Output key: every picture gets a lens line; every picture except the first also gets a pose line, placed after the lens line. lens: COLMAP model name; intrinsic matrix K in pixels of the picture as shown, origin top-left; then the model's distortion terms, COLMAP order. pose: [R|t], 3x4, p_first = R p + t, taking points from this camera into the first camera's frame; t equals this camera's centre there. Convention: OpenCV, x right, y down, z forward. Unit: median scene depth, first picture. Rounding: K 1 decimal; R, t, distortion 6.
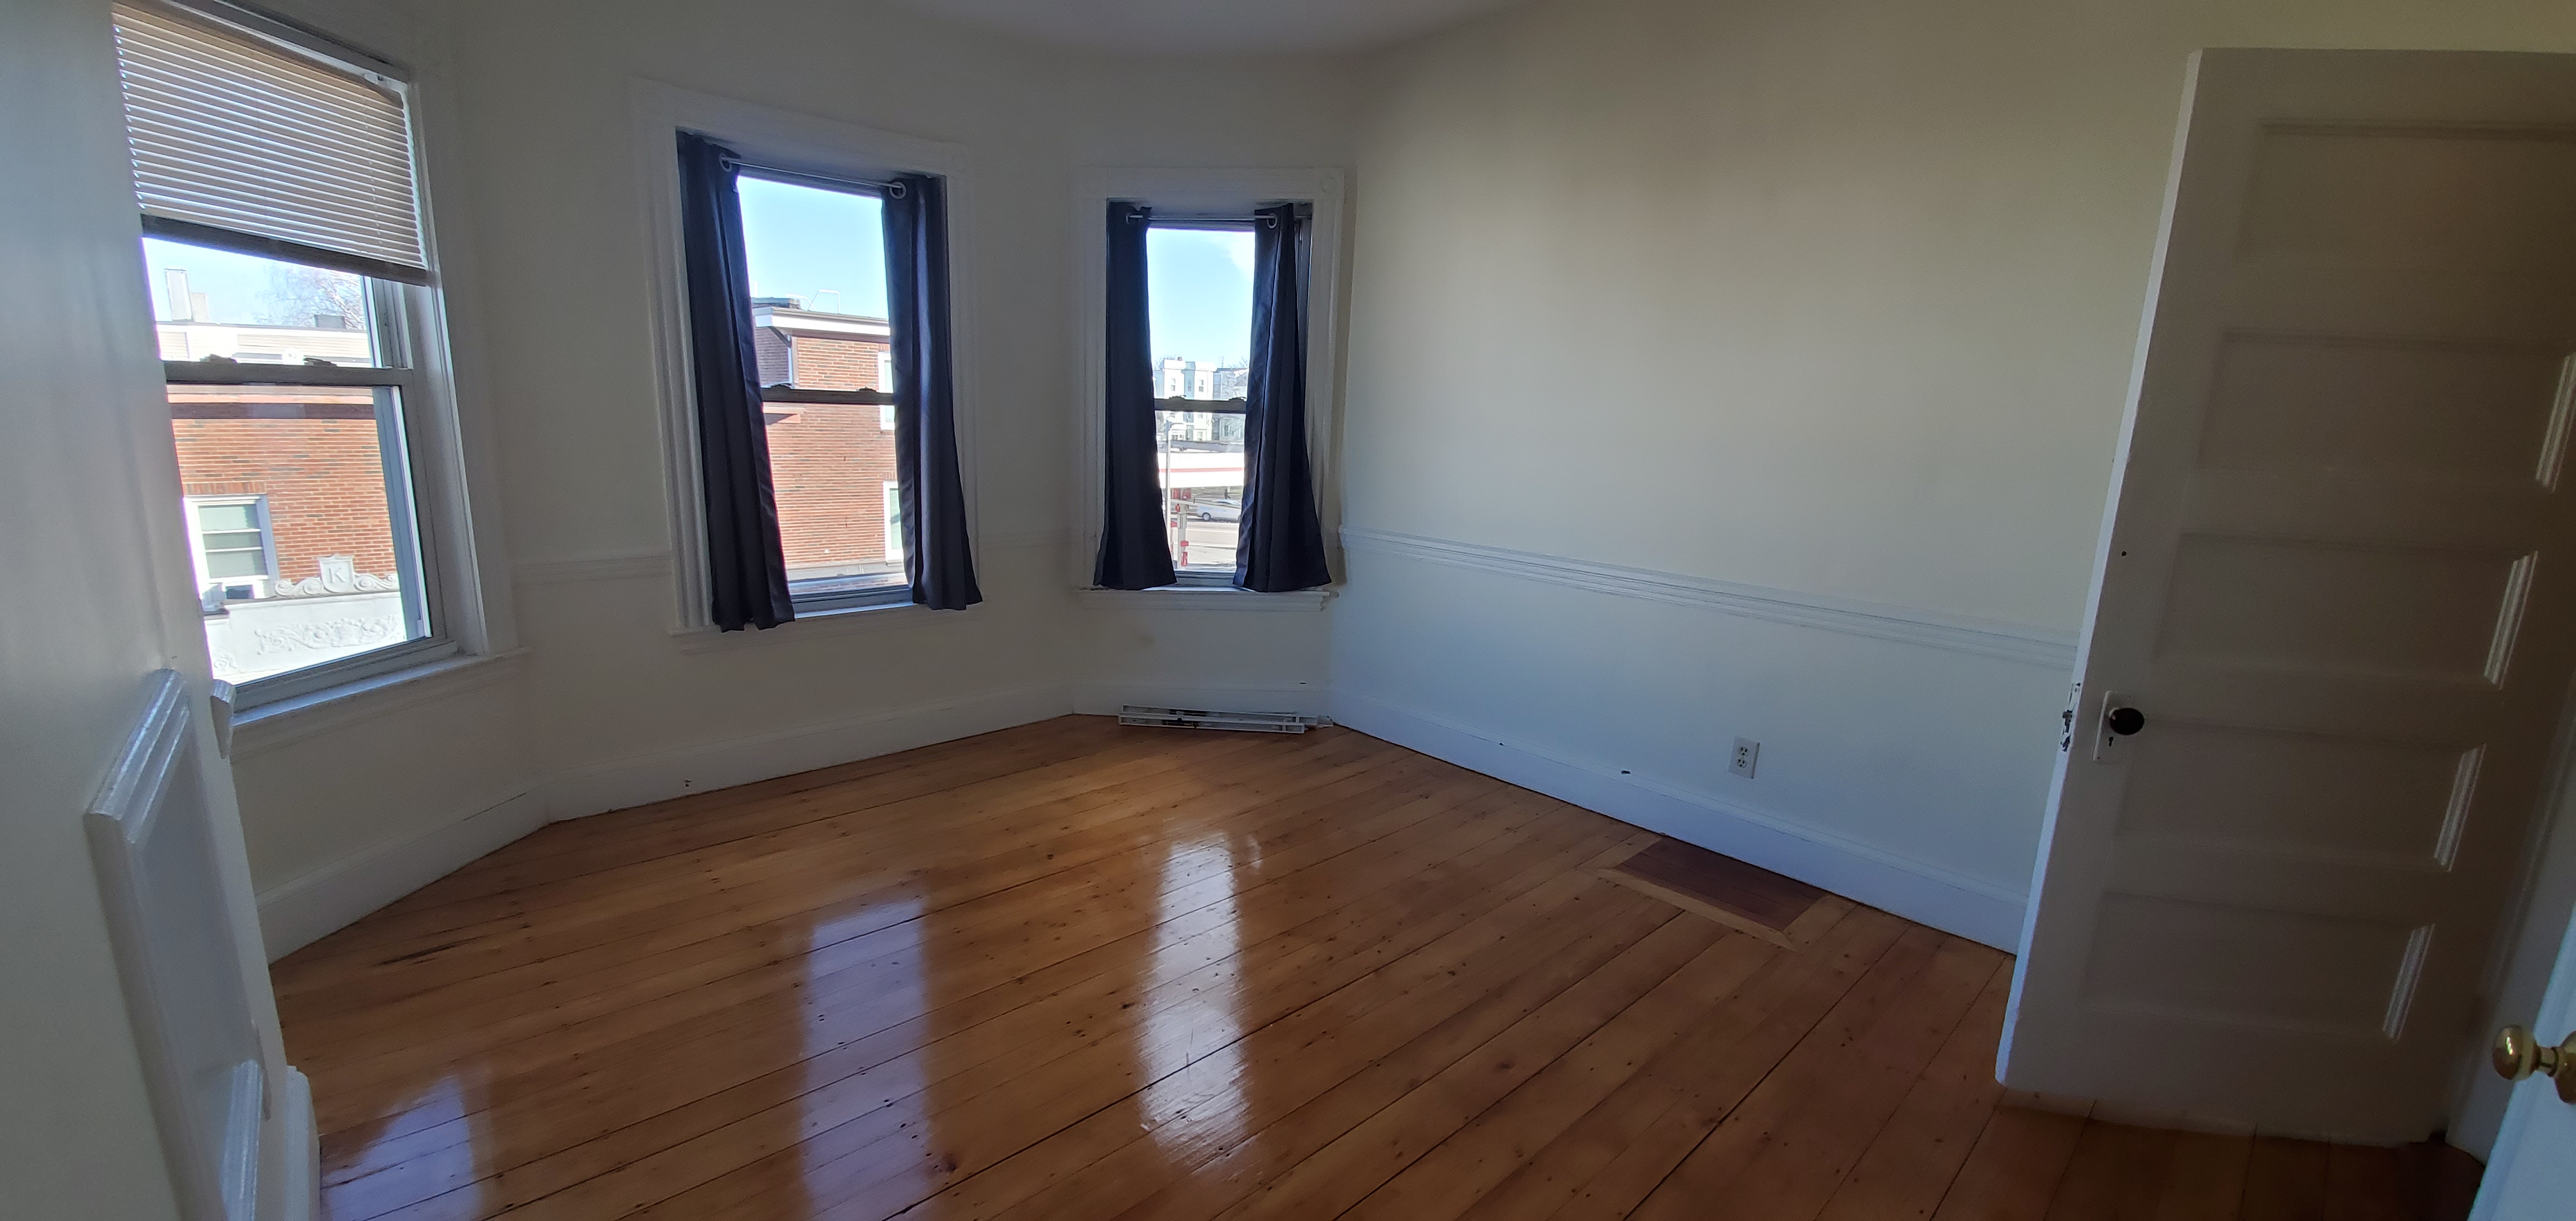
lens RADIAL K [[1014.8, 0, 1288.0], [0, 1014.8, 610.5], [0, 0, 1]] dist [-0.002434, -0.000129]
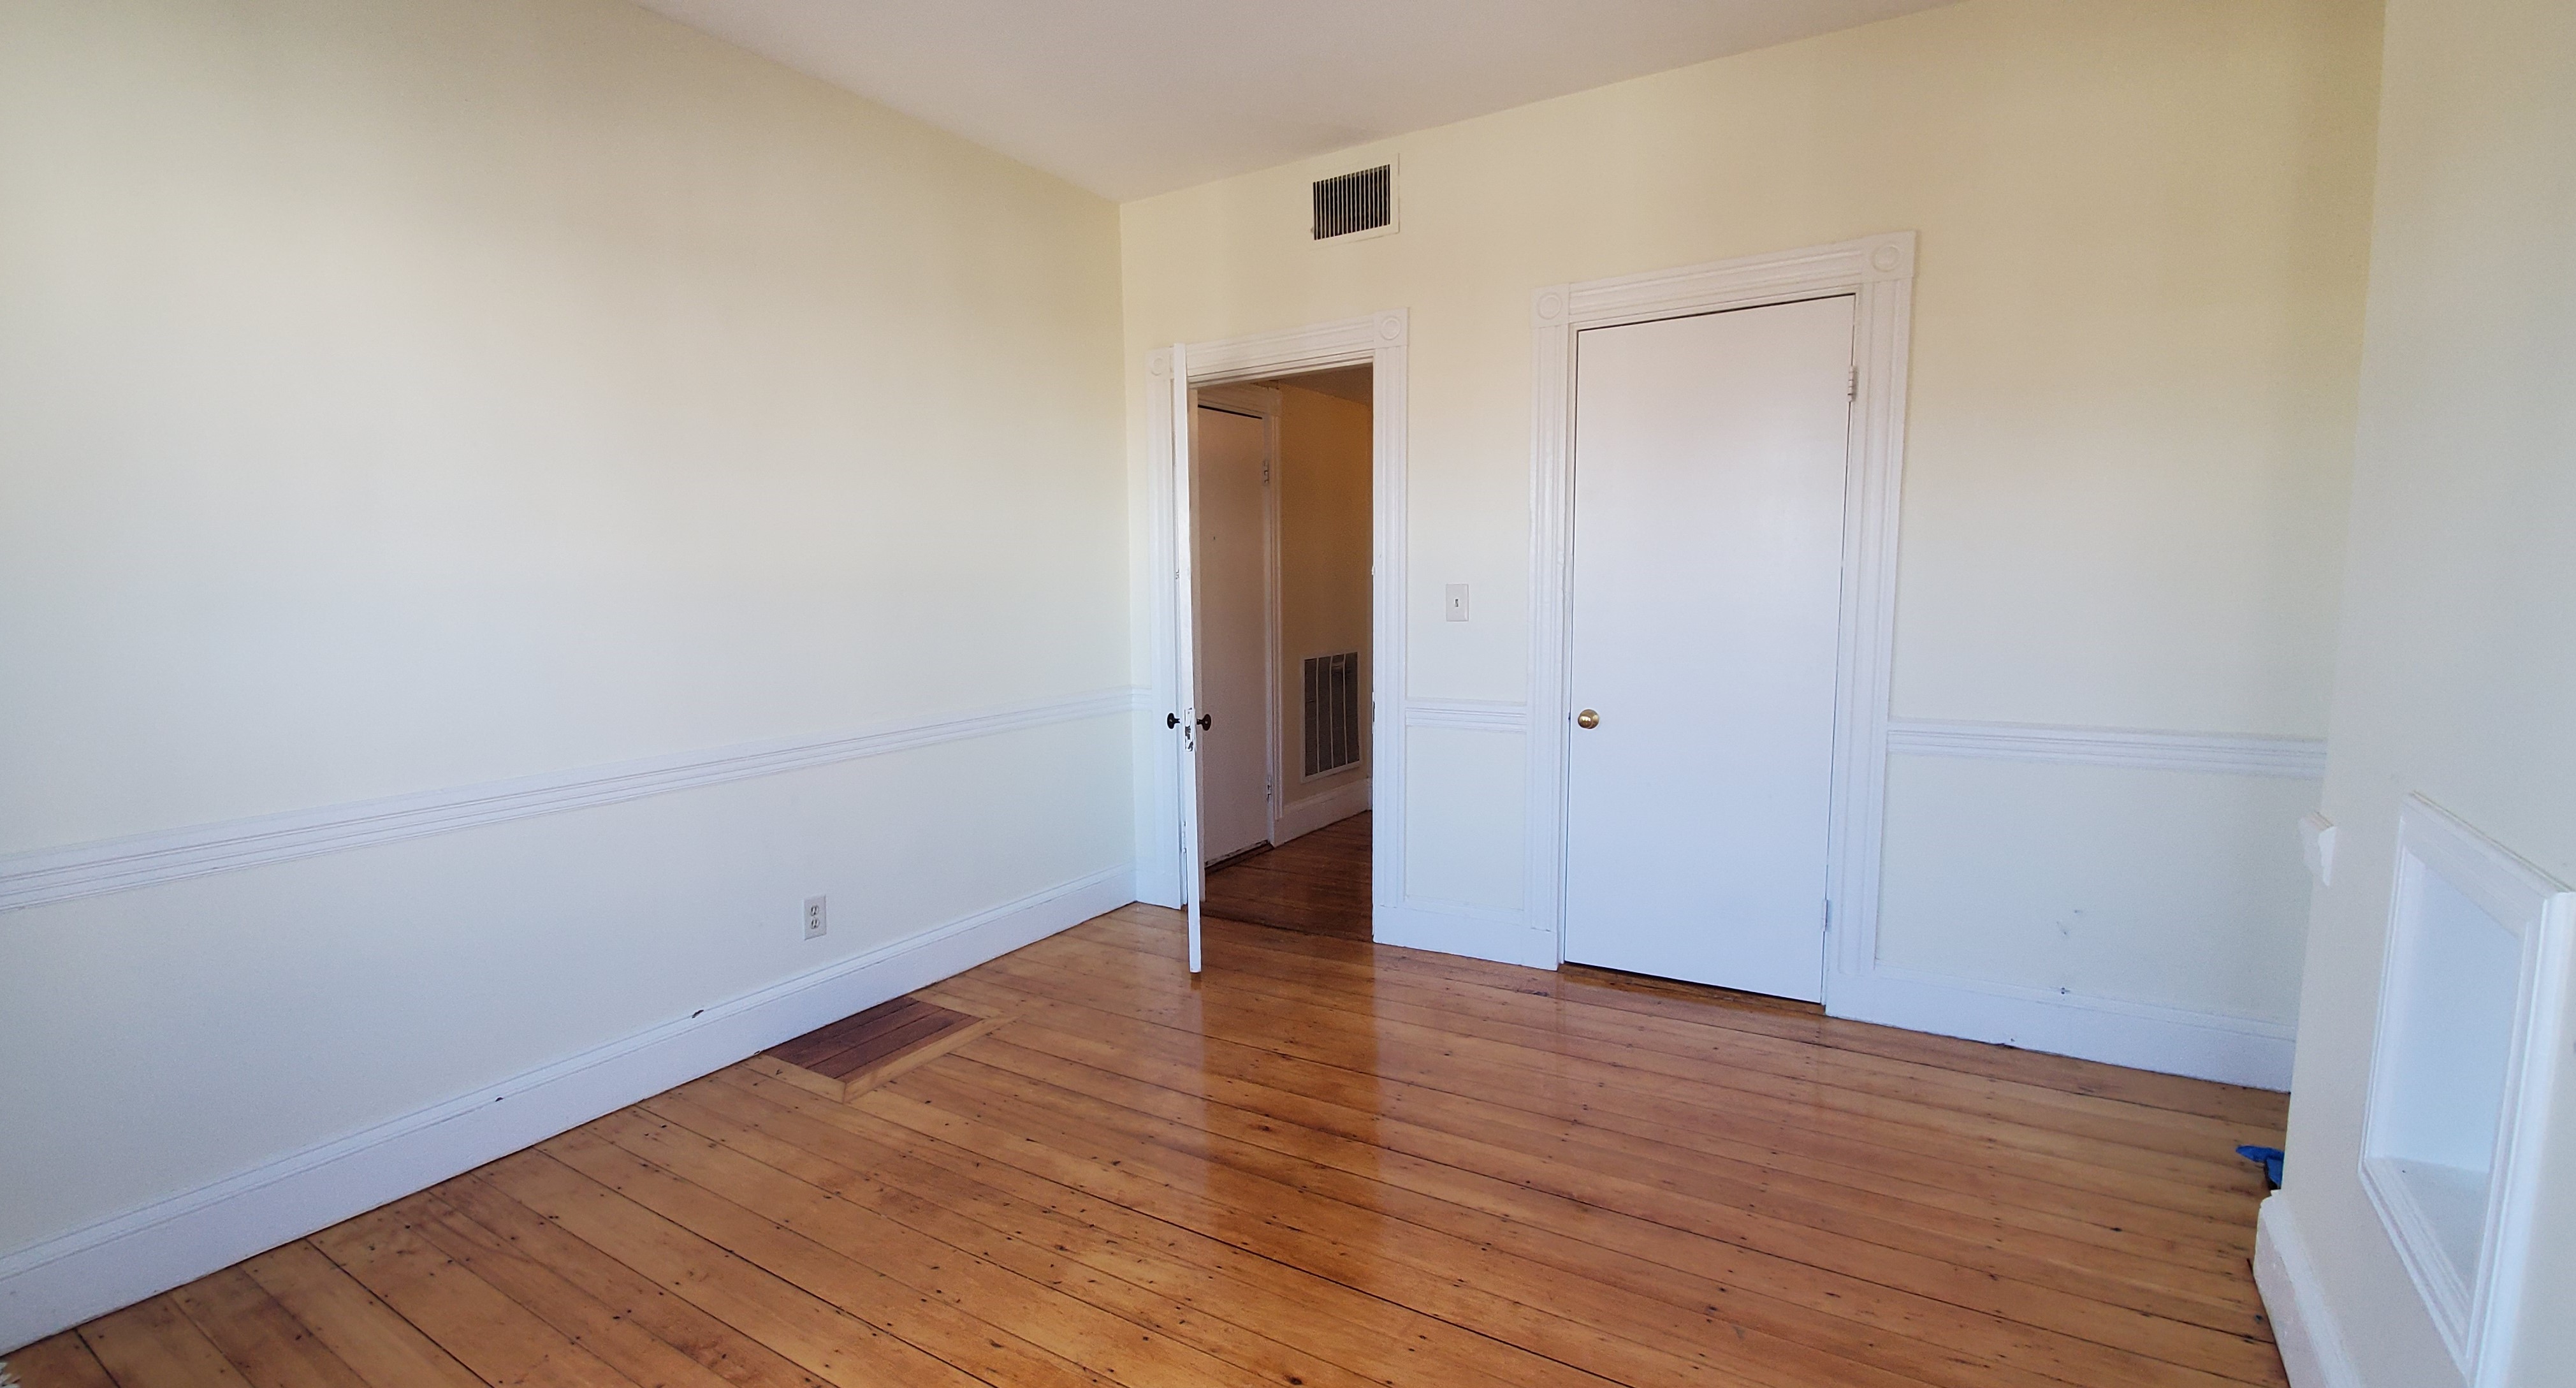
lens RADIAL K [[1161.8, 0, 1214.6], [0, 1161.8, 715.2], [0, 0, 1]] dist [0.003947, -0.010738]
pose [[-0.225973, -0.155664, 0.961616, -0.633160], [0.201960, 0.958215, 0.202572, -0.175602], [-0.952968, 0.239984, -0.185092, 0.800835]]
